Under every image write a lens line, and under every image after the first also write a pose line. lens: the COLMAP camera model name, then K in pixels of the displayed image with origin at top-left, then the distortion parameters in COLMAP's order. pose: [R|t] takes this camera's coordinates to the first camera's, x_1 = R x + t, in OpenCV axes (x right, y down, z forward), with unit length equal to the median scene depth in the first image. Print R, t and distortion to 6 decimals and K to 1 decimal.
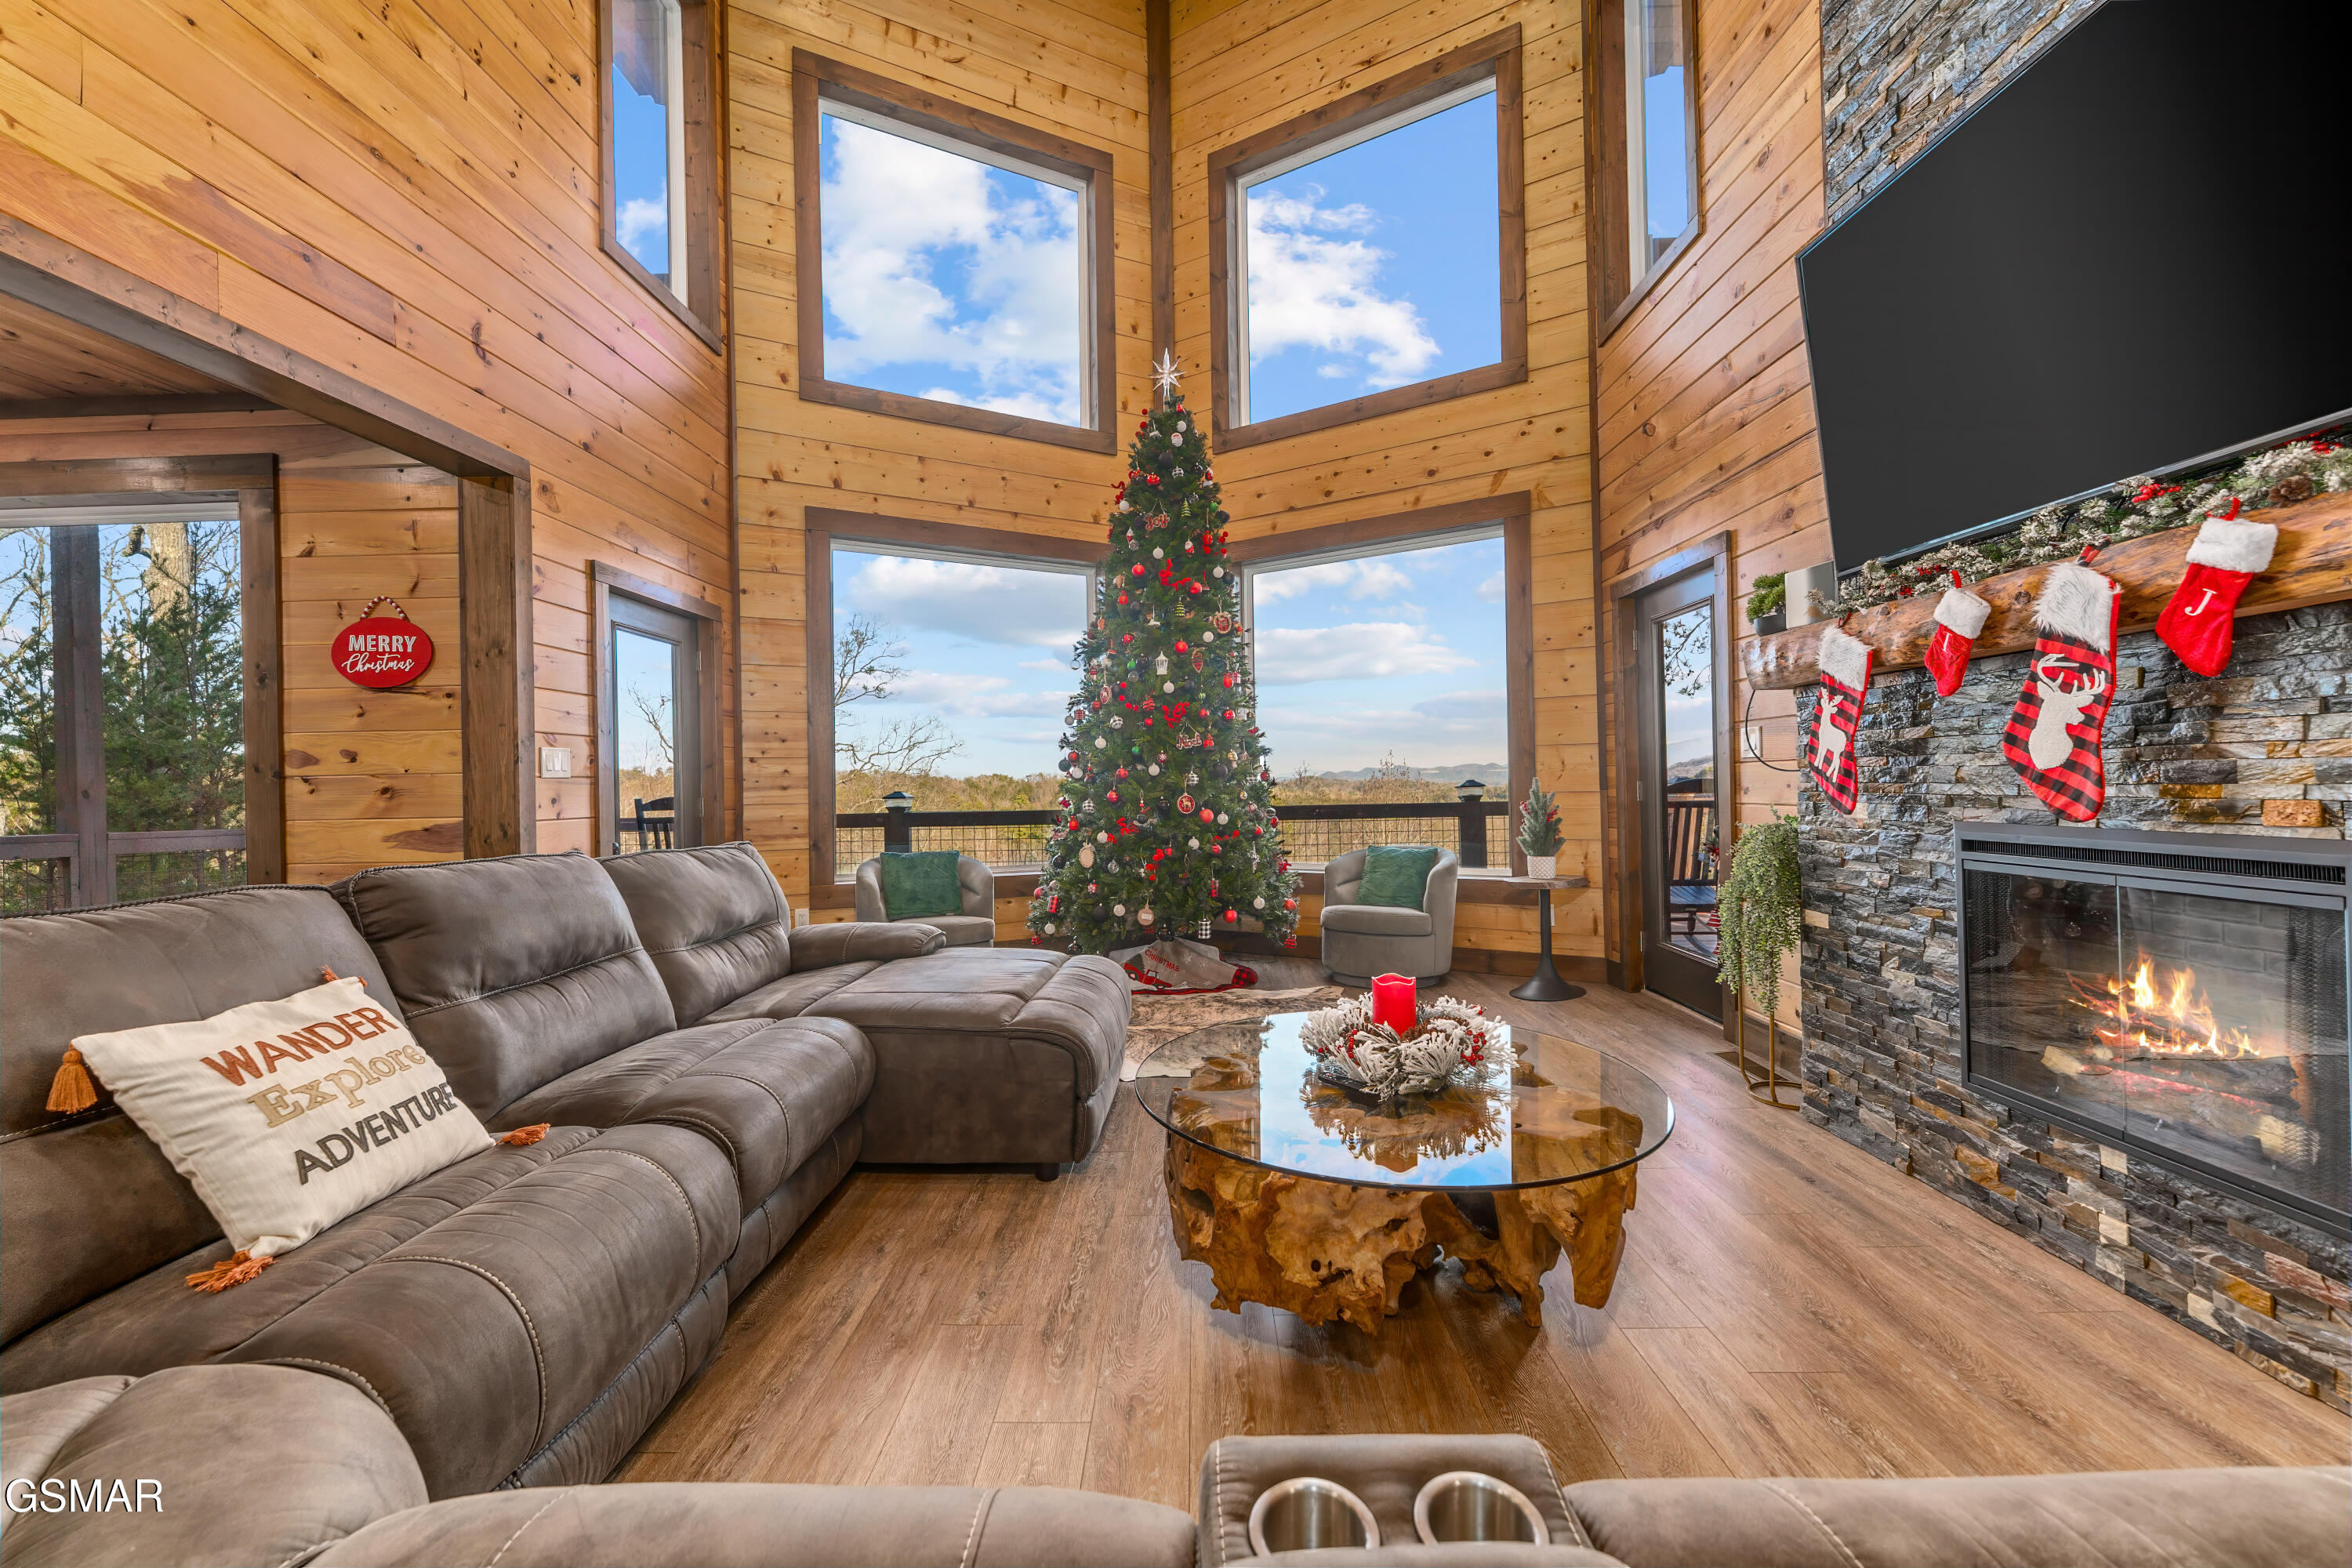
lens RADIAL K [[940.5, 0, 1169.5], [0, 940.5, 785.7], [0, 0, 1]] dist [-0.001712, -0.000160]
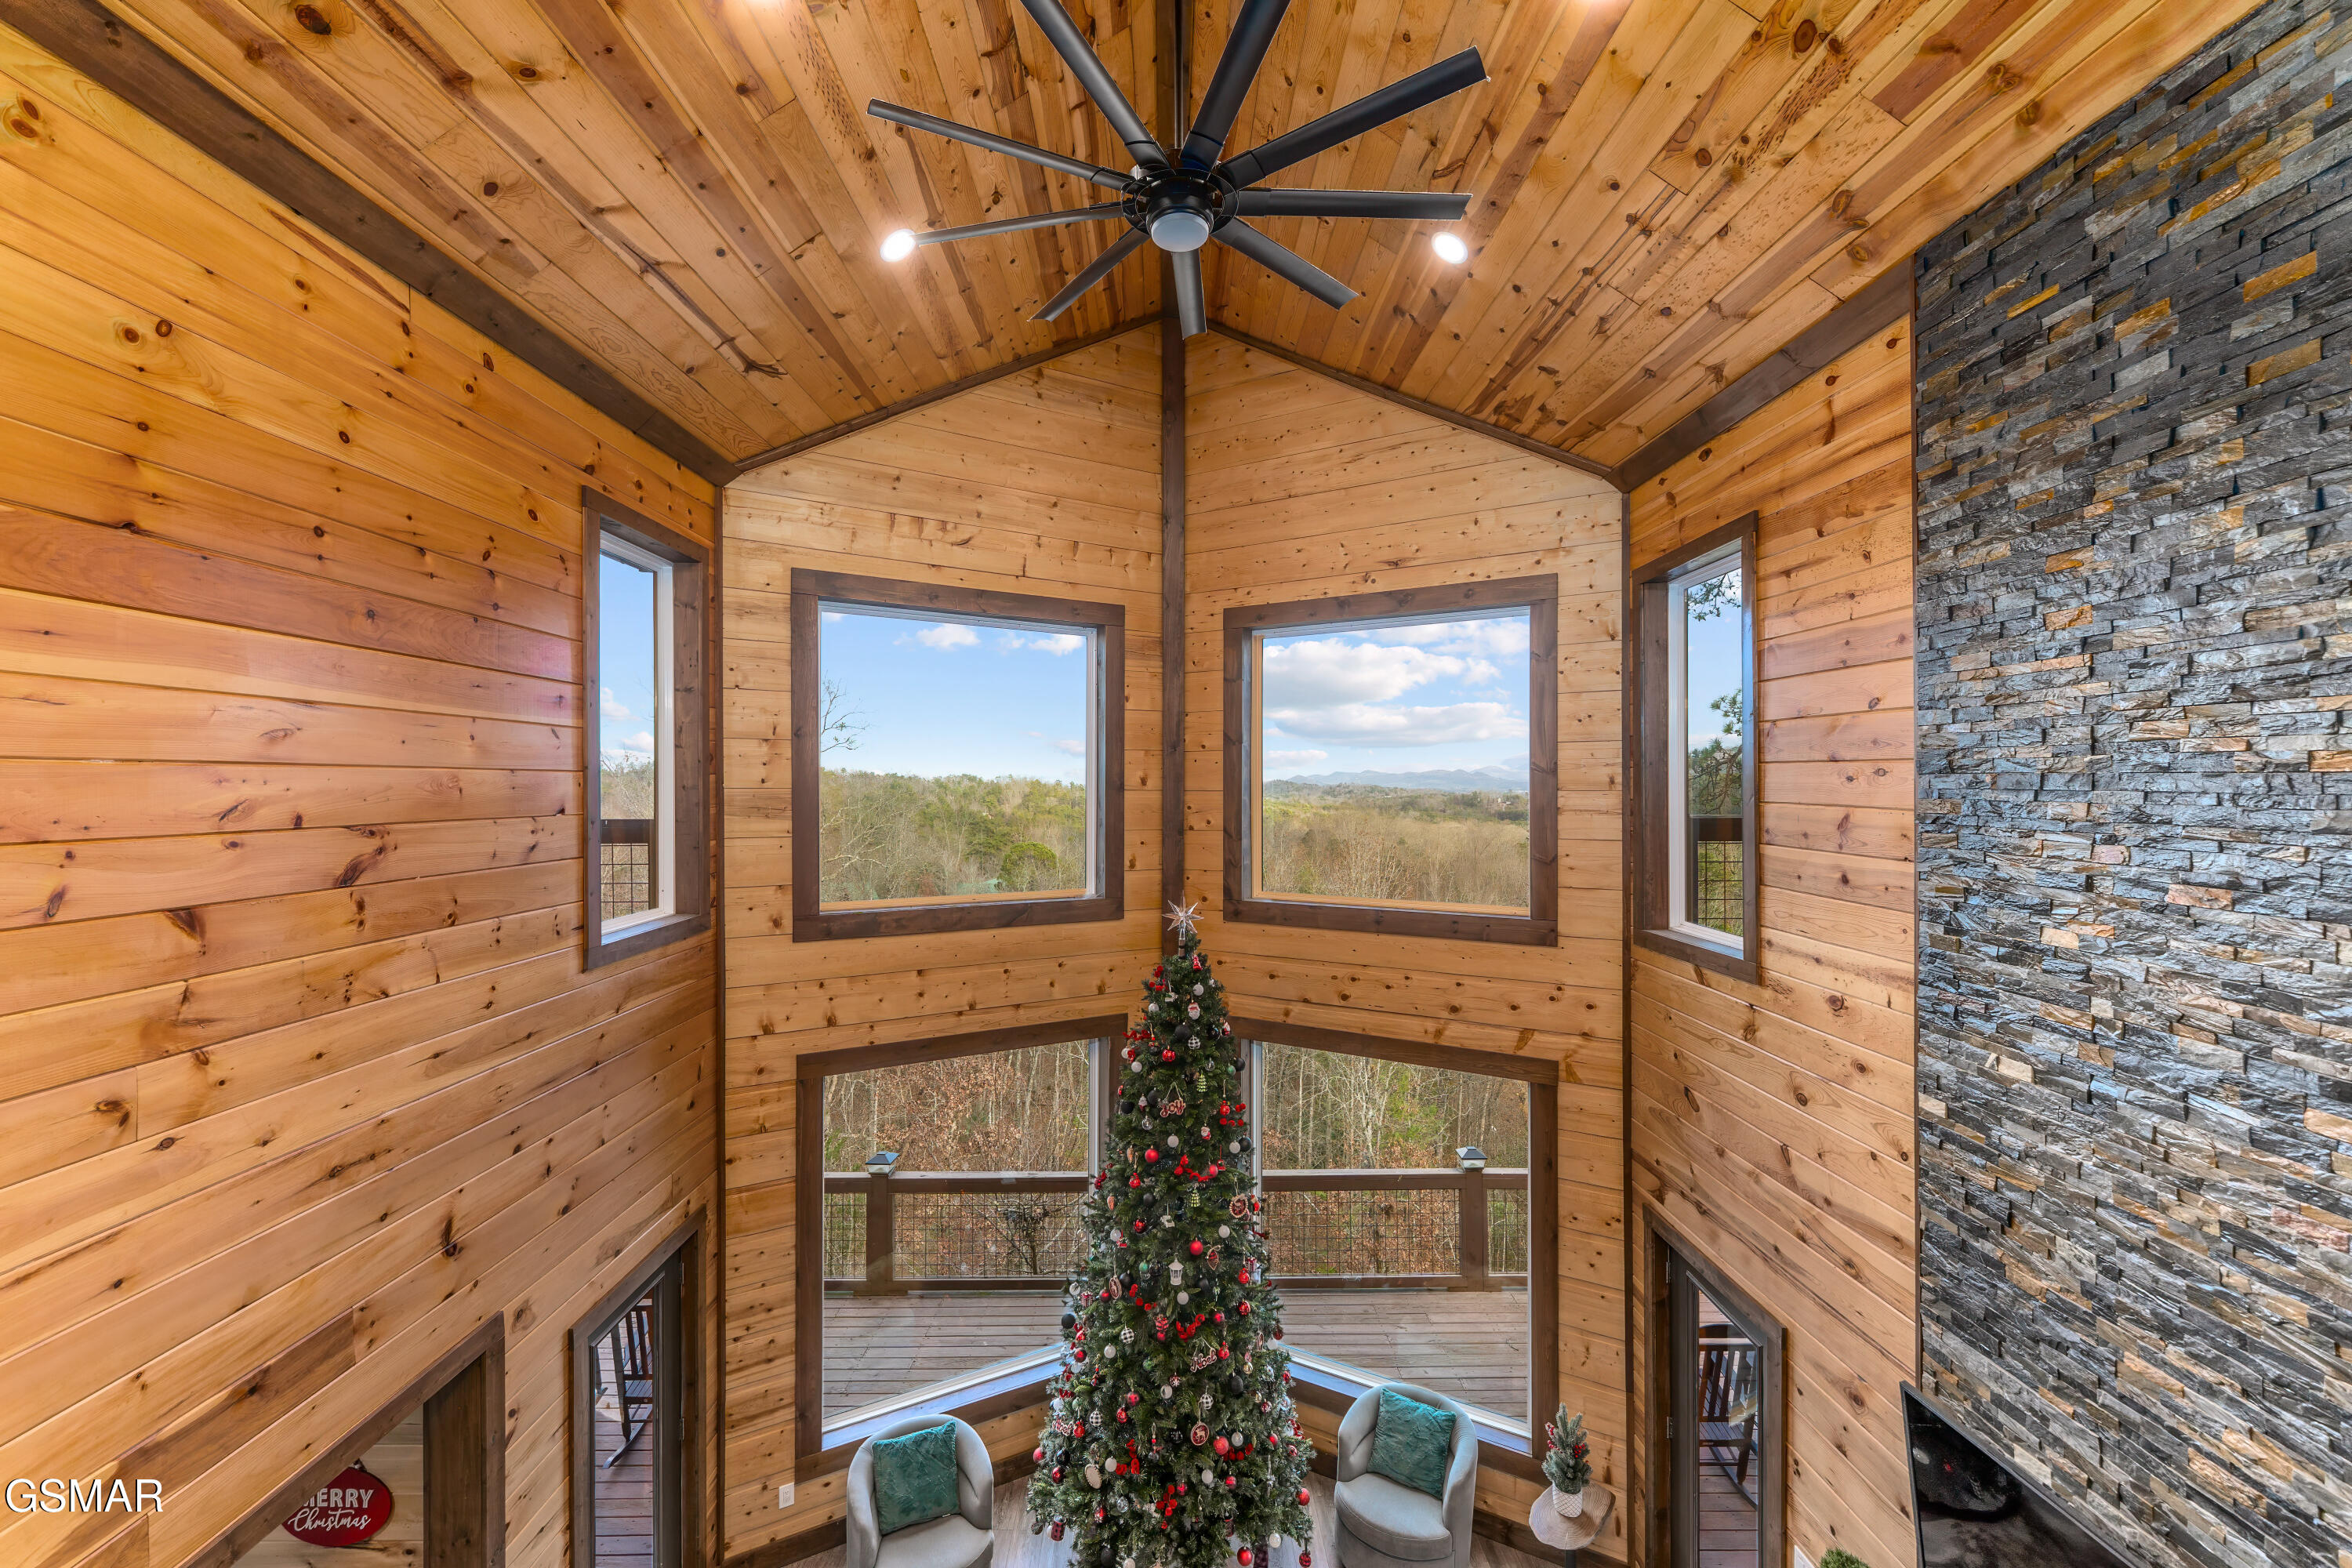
lens RADIAL K [[940.5, 0, 1168.7], [0, 940.5, 783.9], [0, 0, 1]] dist [-0.001712, -0.000160]
pose [[0.999382, 0.016764, 0.030881, -0.051588], [-0.016755, 0.999859, -0.000535, -0.604454], [-0.030886, 0.000017, 0.999523, 0.049500]]
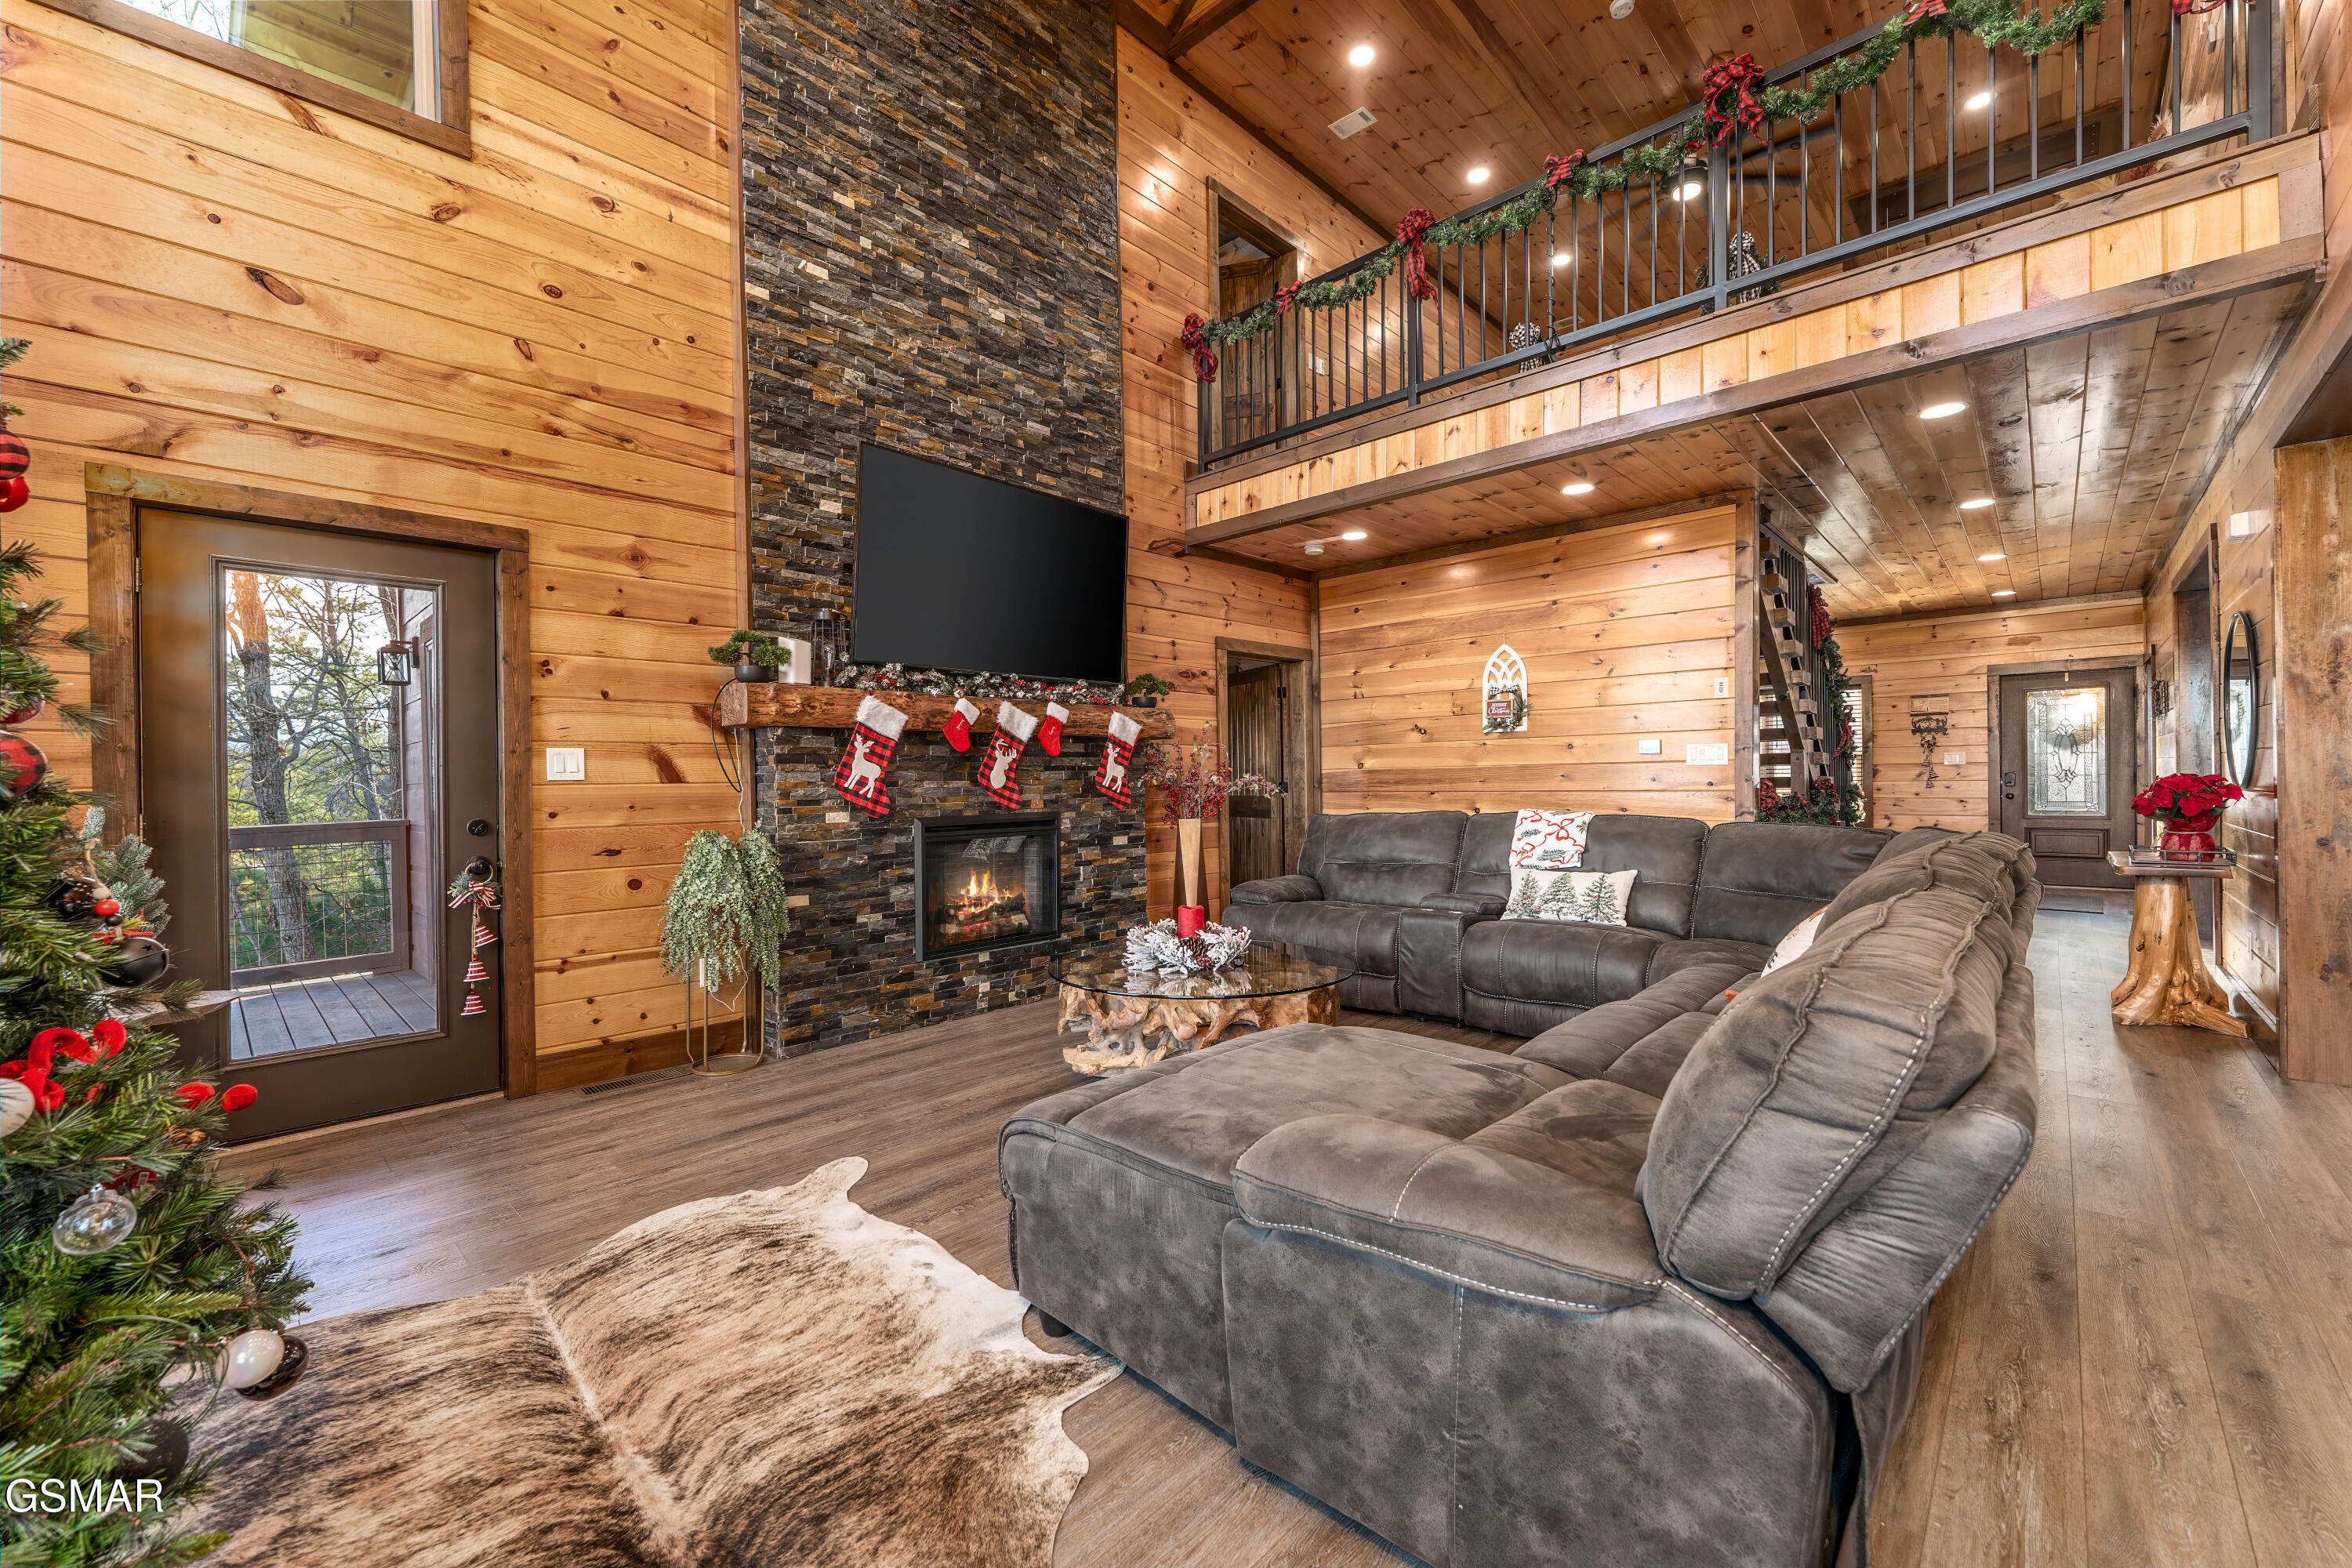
lens RADIAL K [[940.5, 0, 1182.5], [0, 940.5, 783.1], [0, 0, 1]] dist [-0.001712, -0.000160]
pose [[-0.751219, 0.025845, 0.659546, -0.354941], [0.029518, 0.999549, -0.005548, -0.001966], [-0.659392, 0.015301, -0.751643, 0.943299]]
